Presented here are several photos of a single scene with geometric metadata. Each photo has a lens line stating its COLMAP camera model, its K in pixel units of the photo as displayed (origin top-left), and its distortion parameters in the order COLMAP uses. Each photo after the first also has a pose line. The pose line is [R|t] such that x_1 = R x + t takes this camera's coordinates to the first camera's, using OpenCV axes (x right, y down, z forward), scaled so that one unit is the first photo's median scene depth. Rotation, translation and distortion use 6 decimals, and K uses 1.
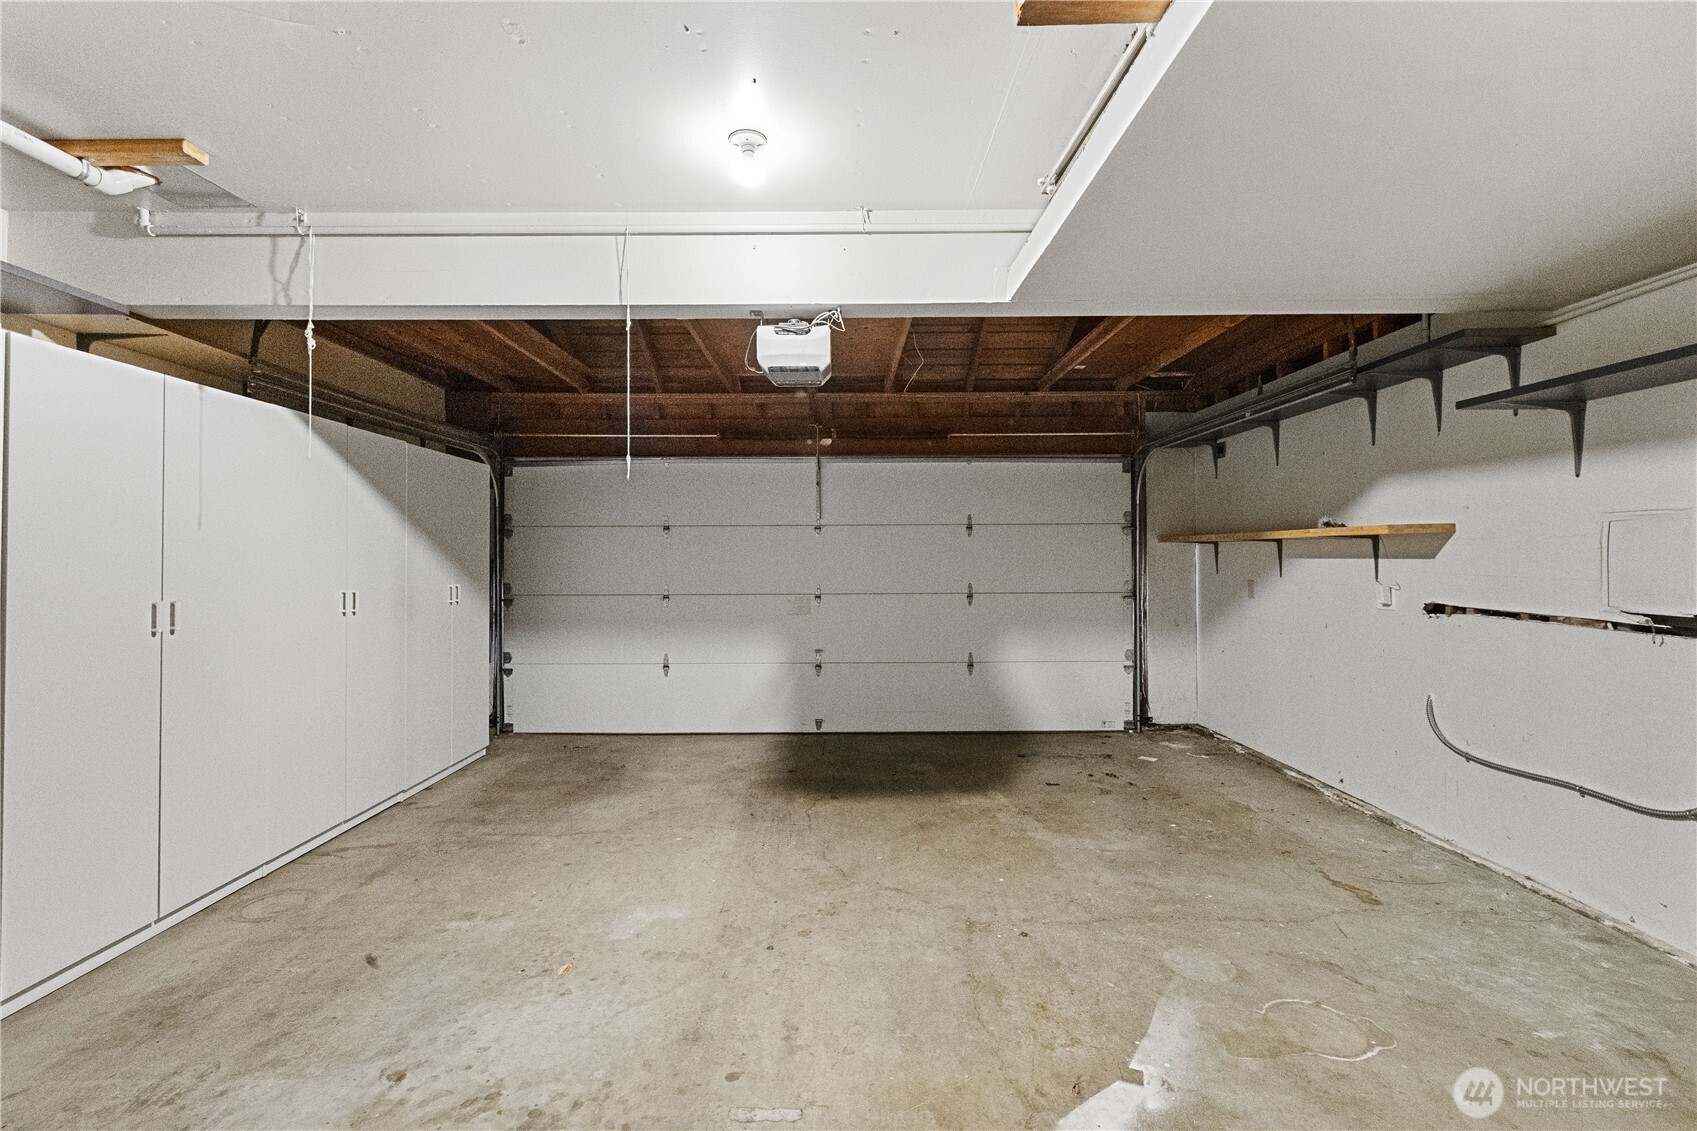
lens RADIAL K [[734.8, 0, 839.0], [0, 734.8, 571.8], [0, 0, 1]] dist [0.001150, 0.000124]
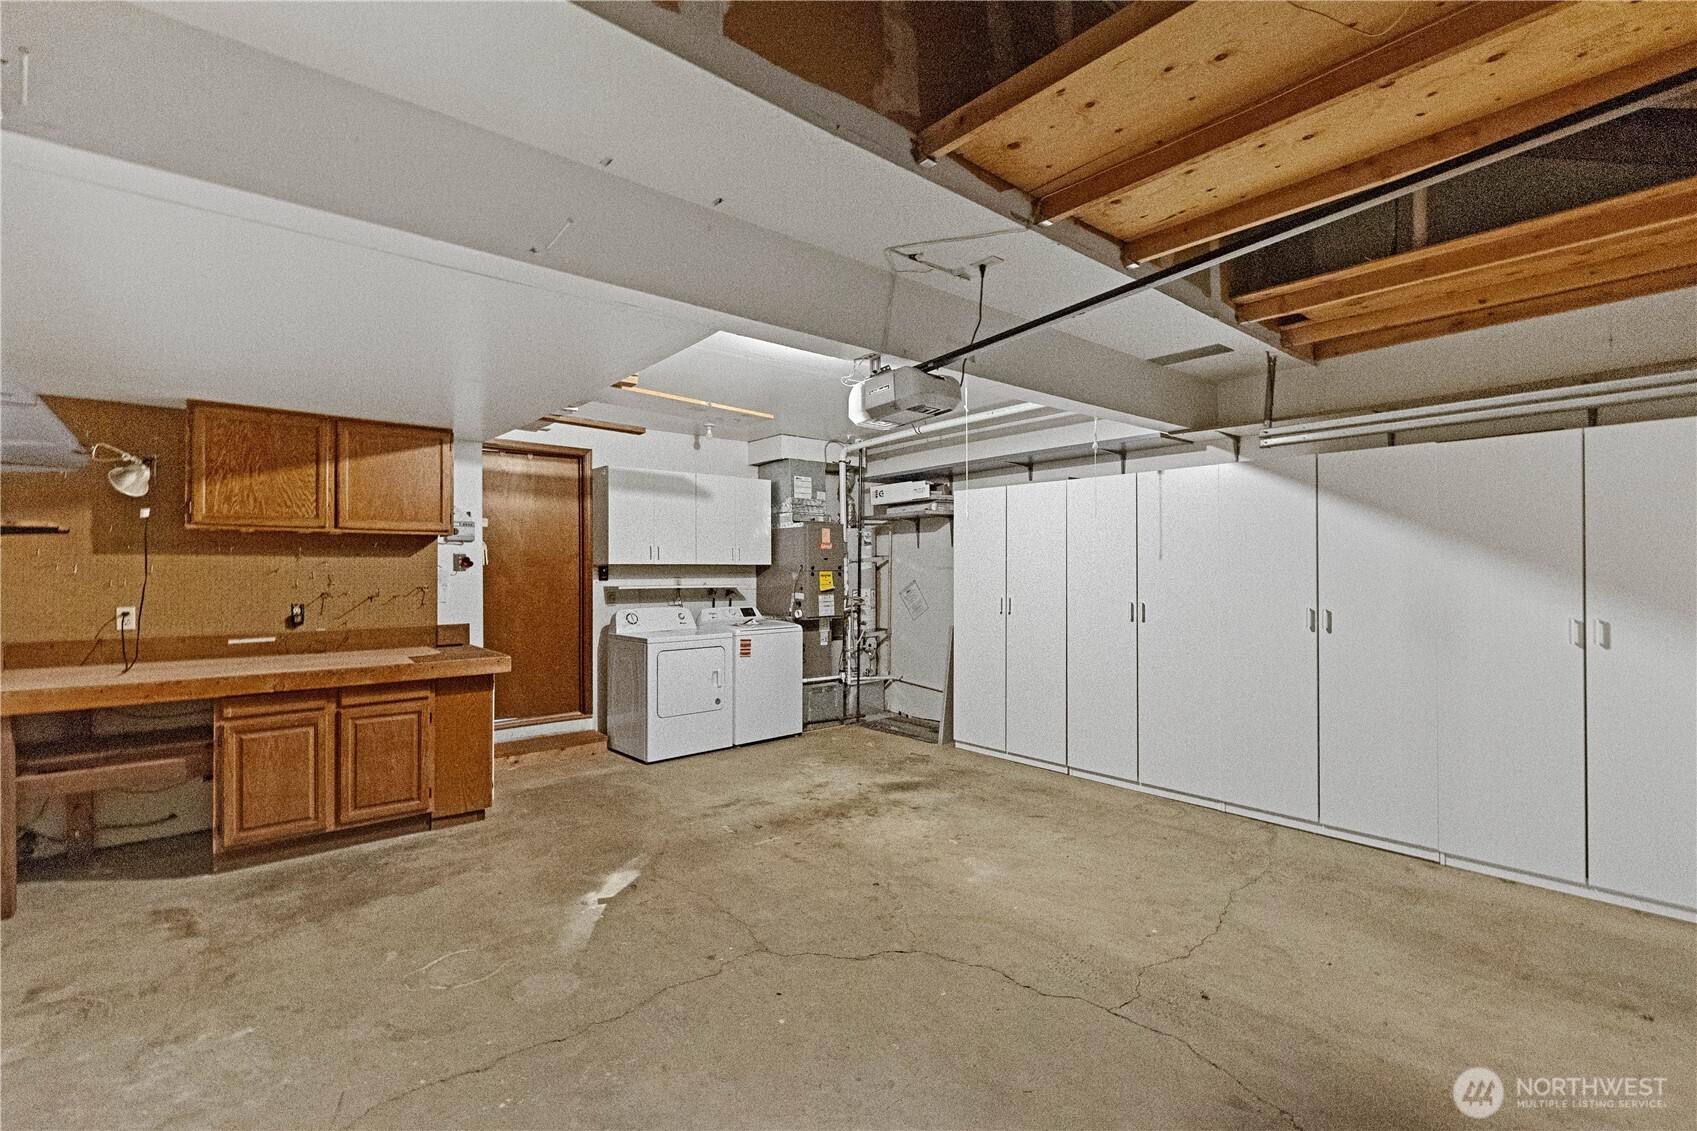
lens RADIAL K [[734.8, 0, 839.0], [0, 734.8, 571.8], [0, 0, 1]] dist [0.001150, 0.000124]
pose [[-0.755721, 0.009417, -0.654826, 0.801219], [-0.003511, 0.999824, 0.018430, -0.066089], [0.654884, 0.016227, -0.755555, 1.924801]]
